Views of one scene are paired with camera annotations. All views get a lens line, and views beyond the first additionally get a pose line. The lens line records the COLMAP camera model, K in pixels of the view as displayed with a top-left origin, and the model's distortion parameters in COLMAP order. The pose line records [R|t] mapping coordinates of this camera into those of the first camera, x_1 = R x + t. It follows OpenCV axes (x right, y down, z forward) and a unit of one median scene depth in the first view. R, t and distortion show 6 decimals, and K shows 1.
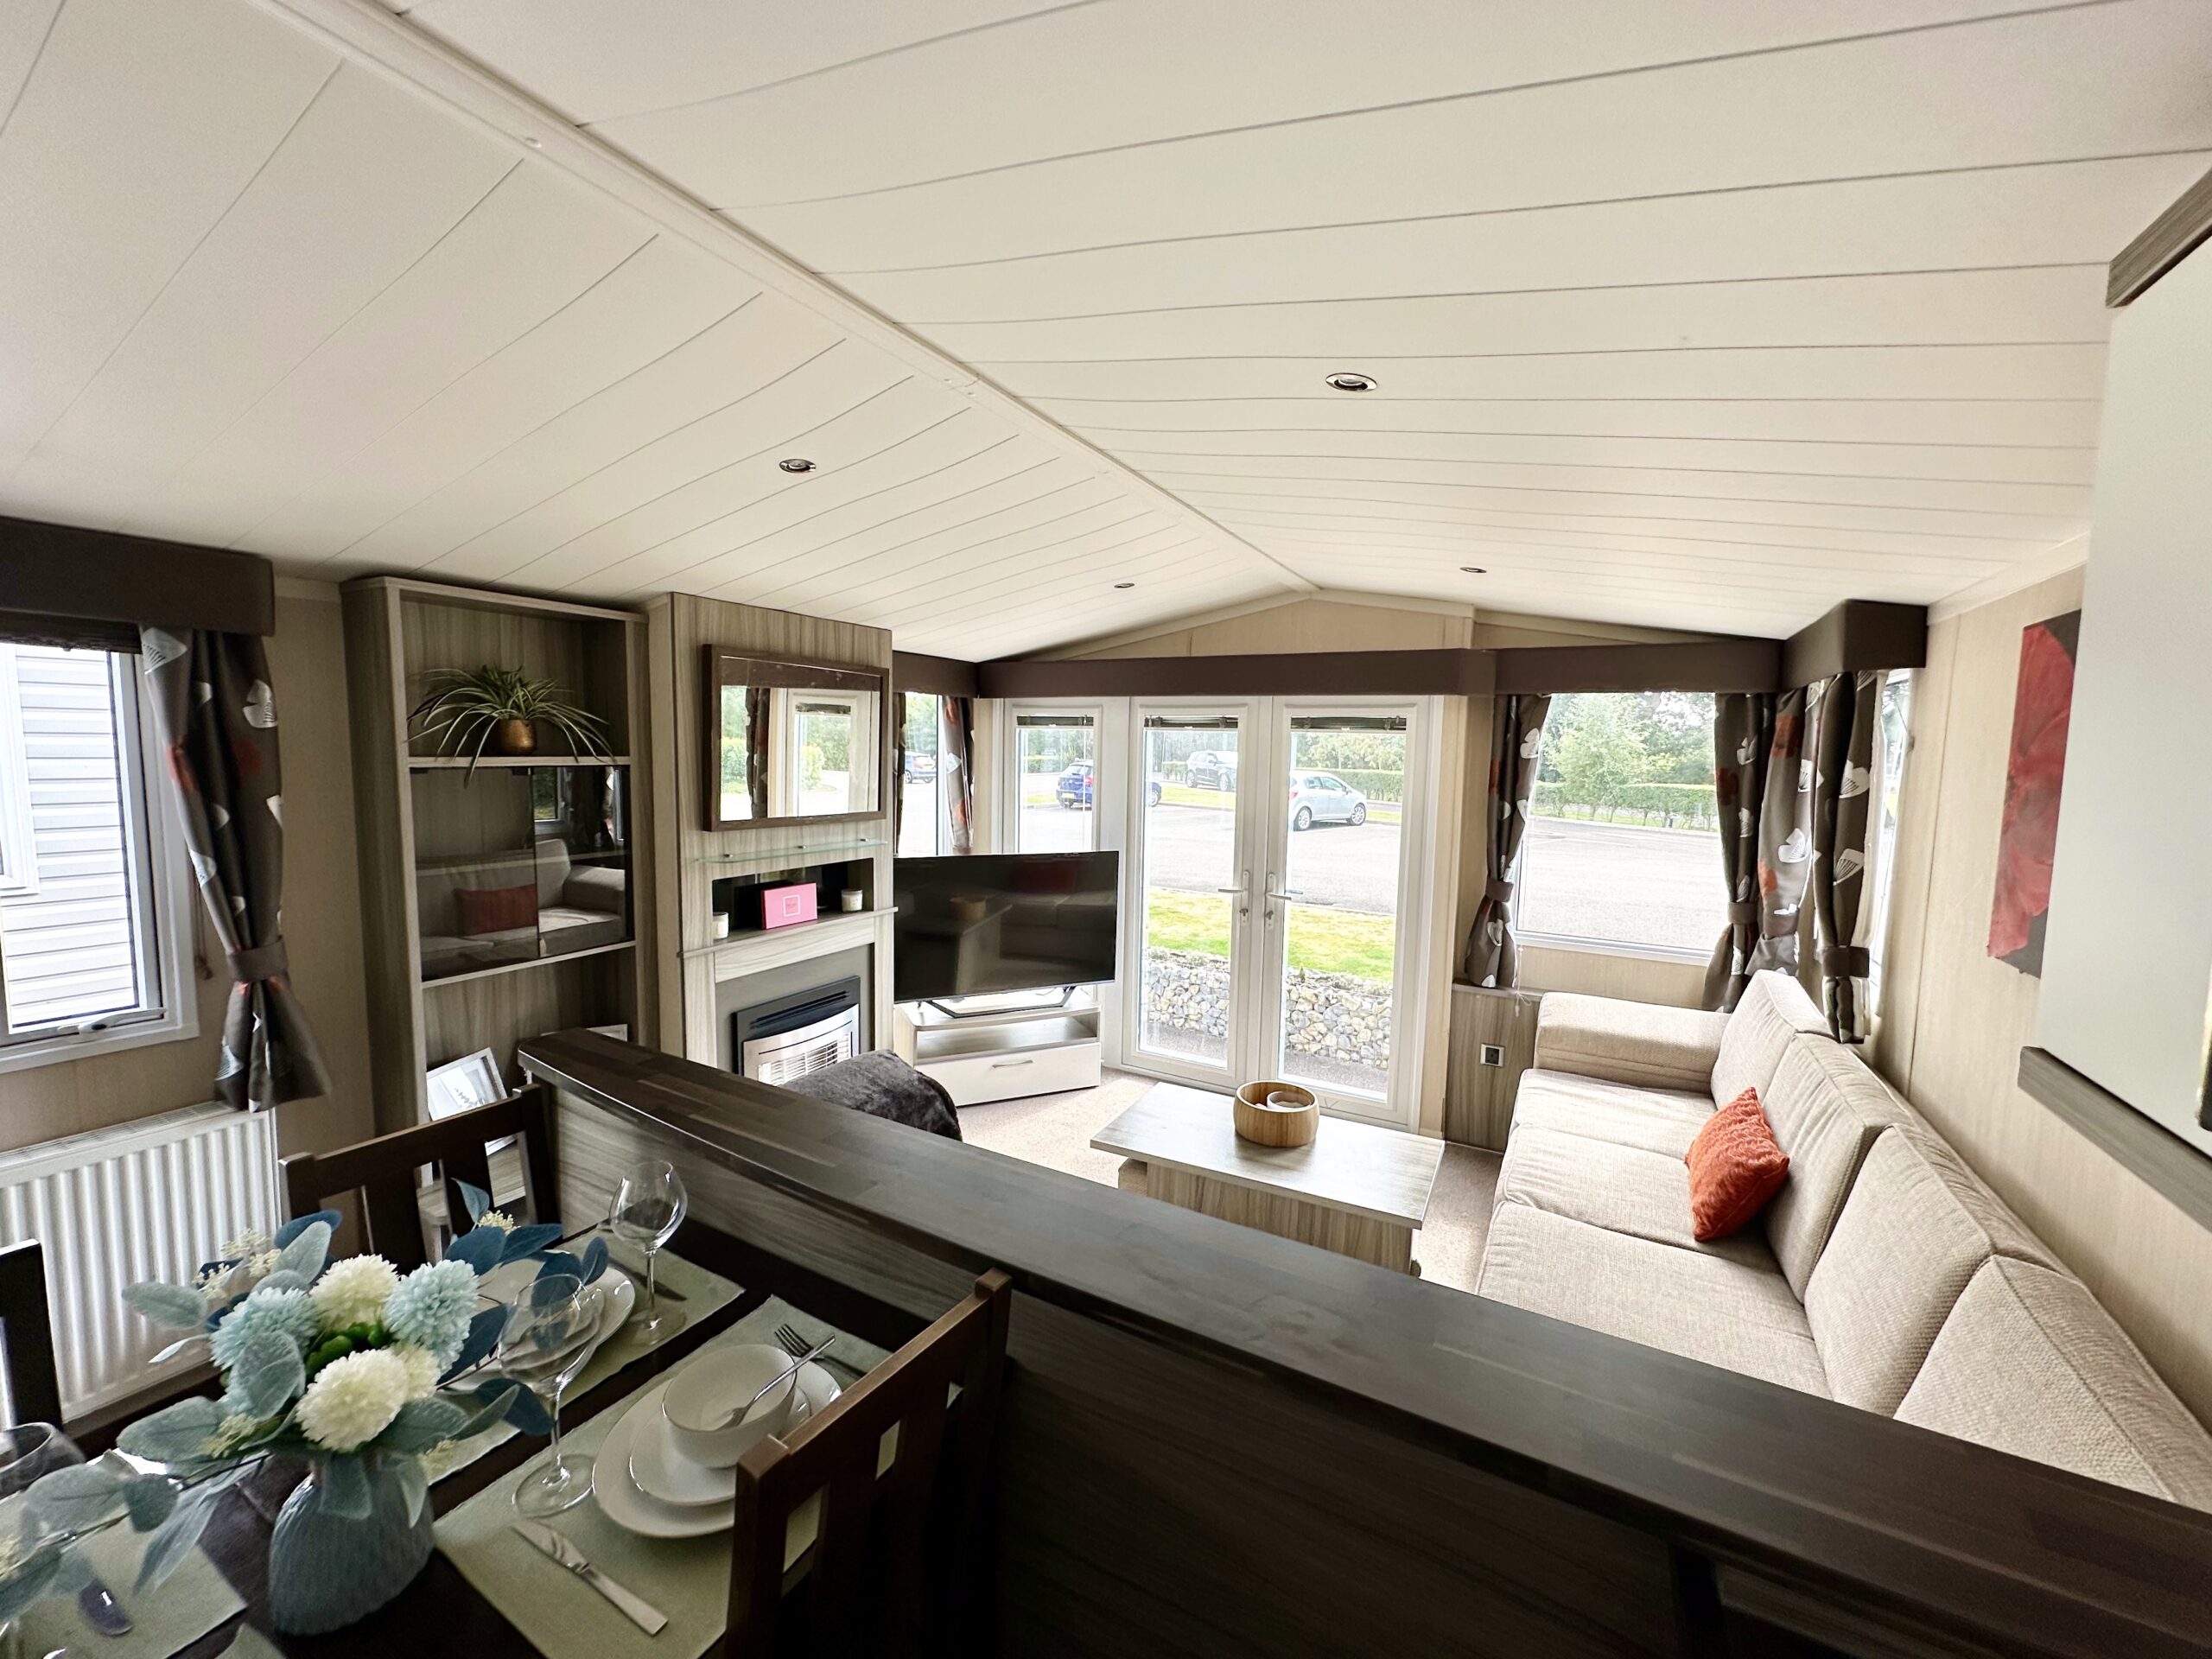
lens RADIAL K [[878.2, 0, 1106.0], [0, 878.2, 829.5], [0, 0, 1]] dist [-0.002012, -0.000010]
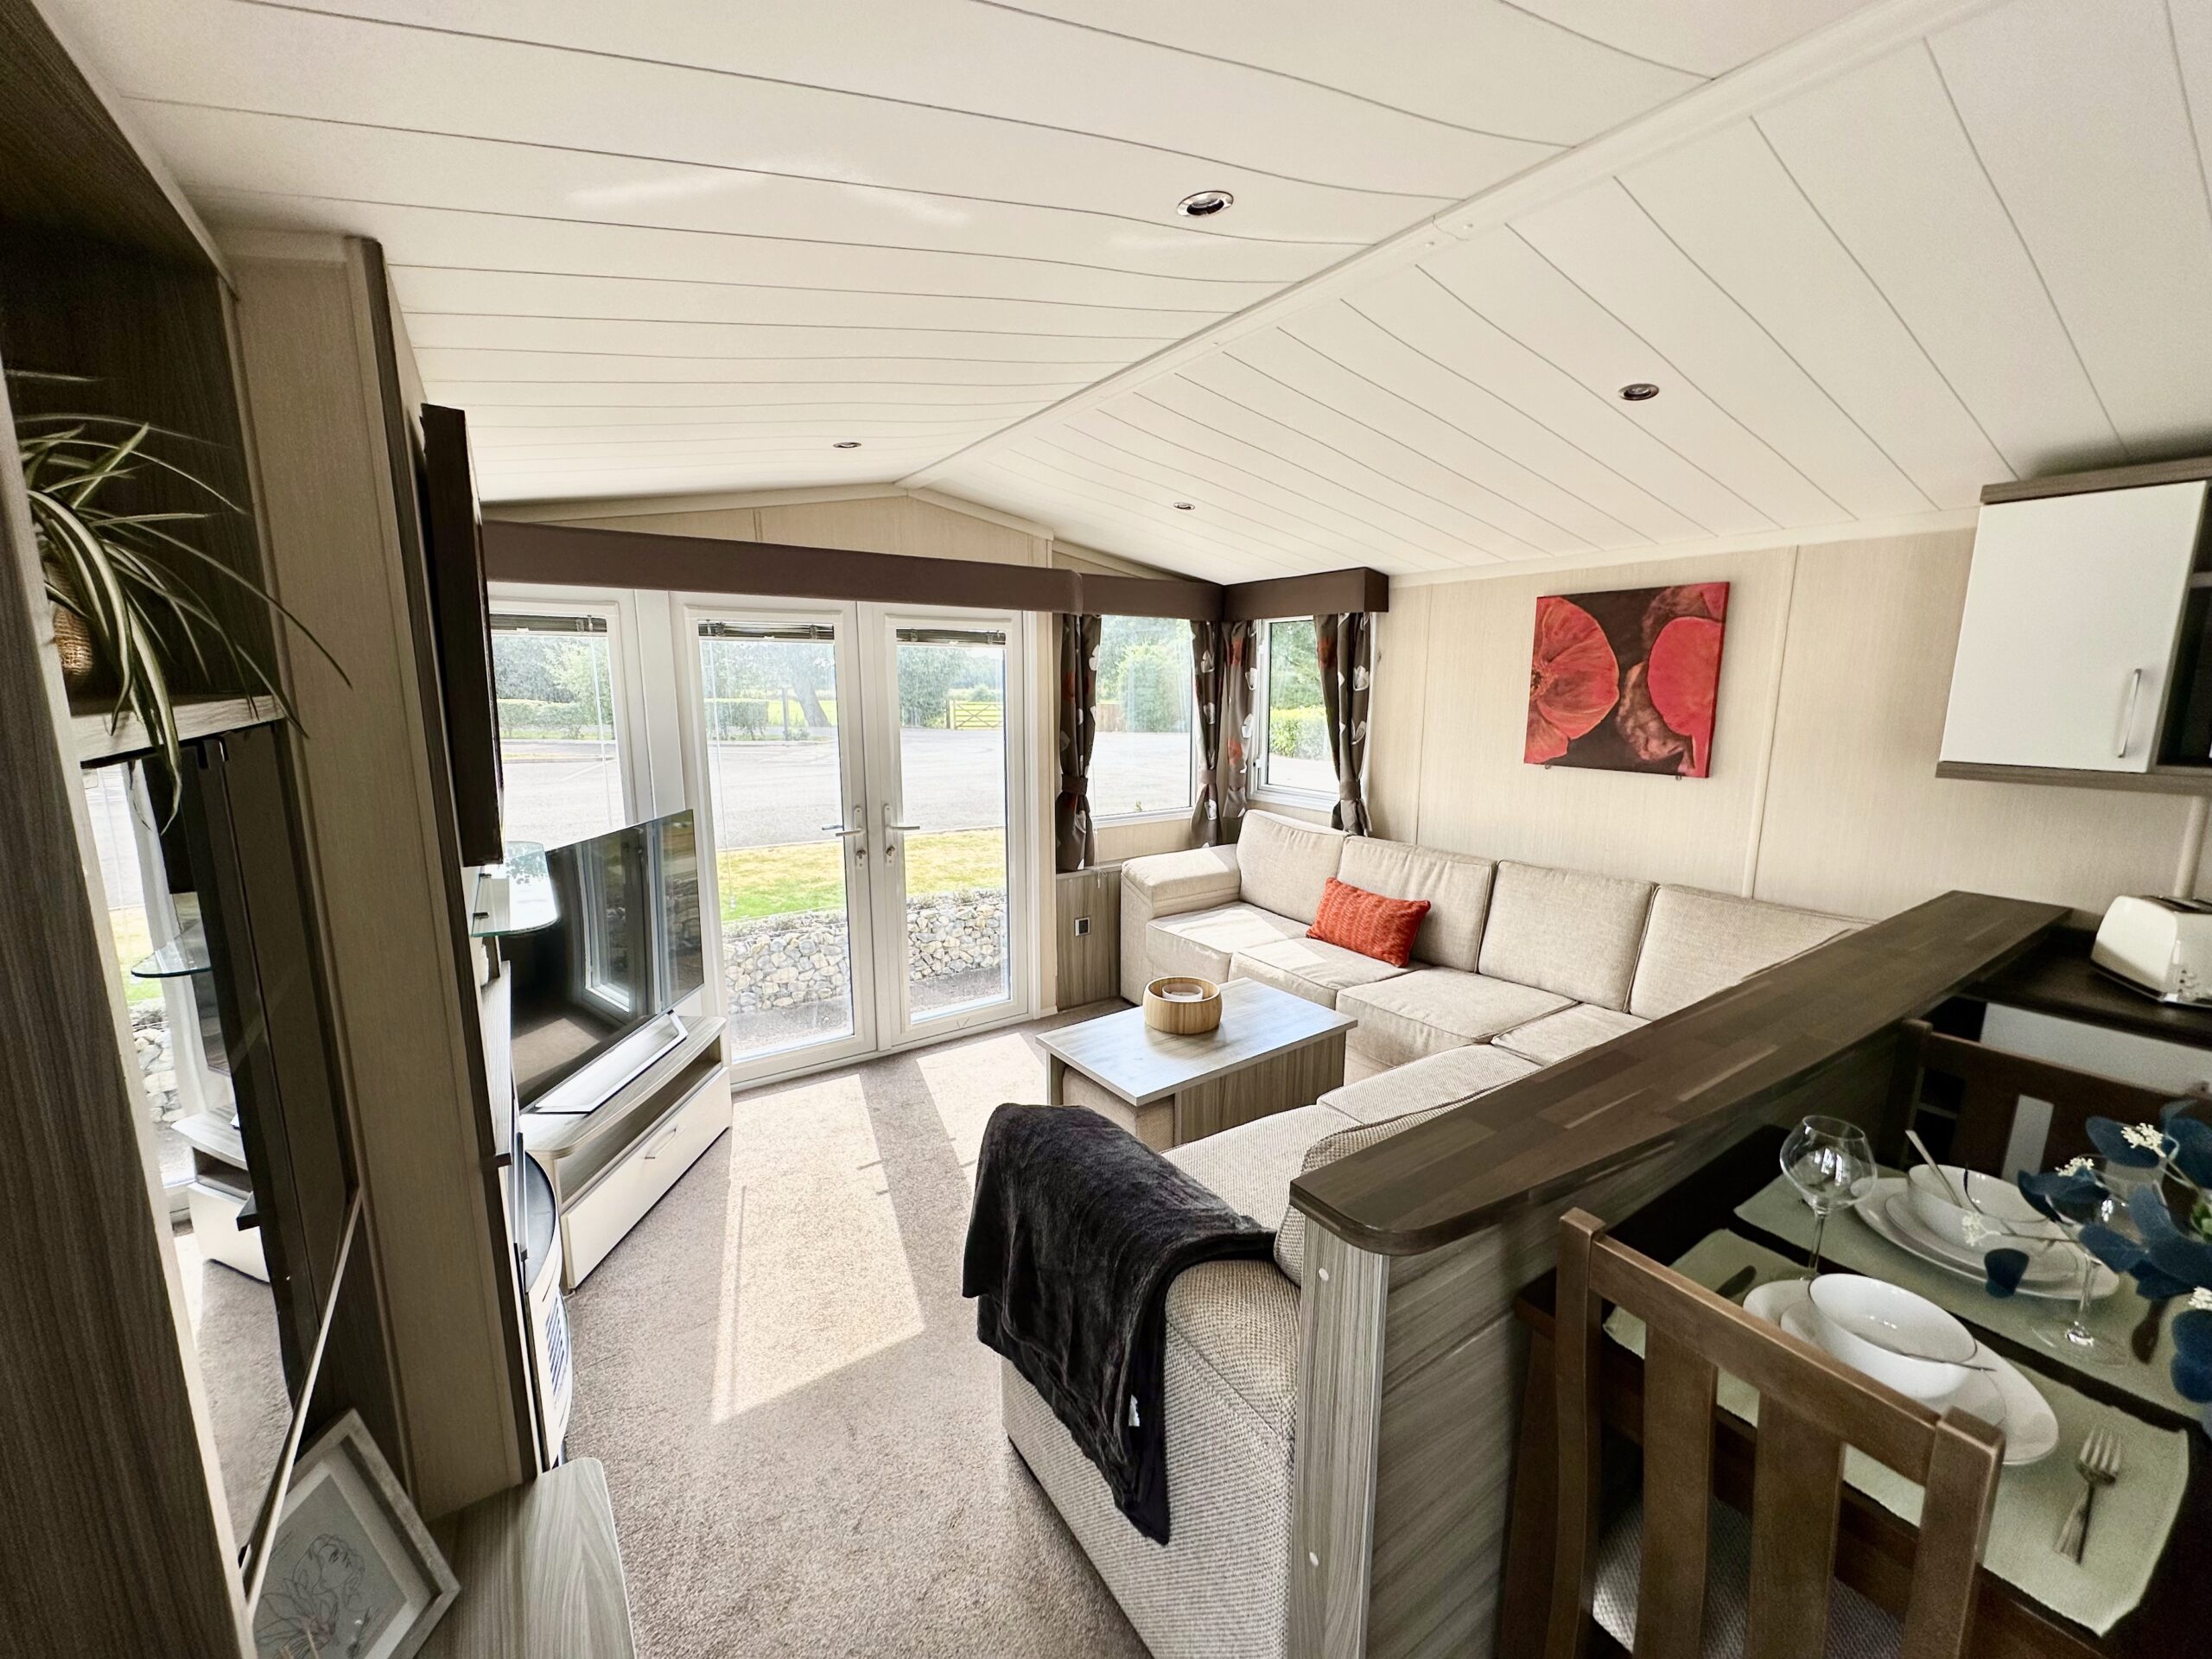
lens RADIAL K [[878.2, 0, 1106.0], [0, 878.2, 829.5], [0, 0, 1]] dist [-0.002012, -0.000010]
pose [[0.454692, -0.171743, 0.873933, -0.562073], [0.090333, 0.985065, 0.146583, -0.040921], [-0.886056, 0.012295, 0.463415, 0.434466]]
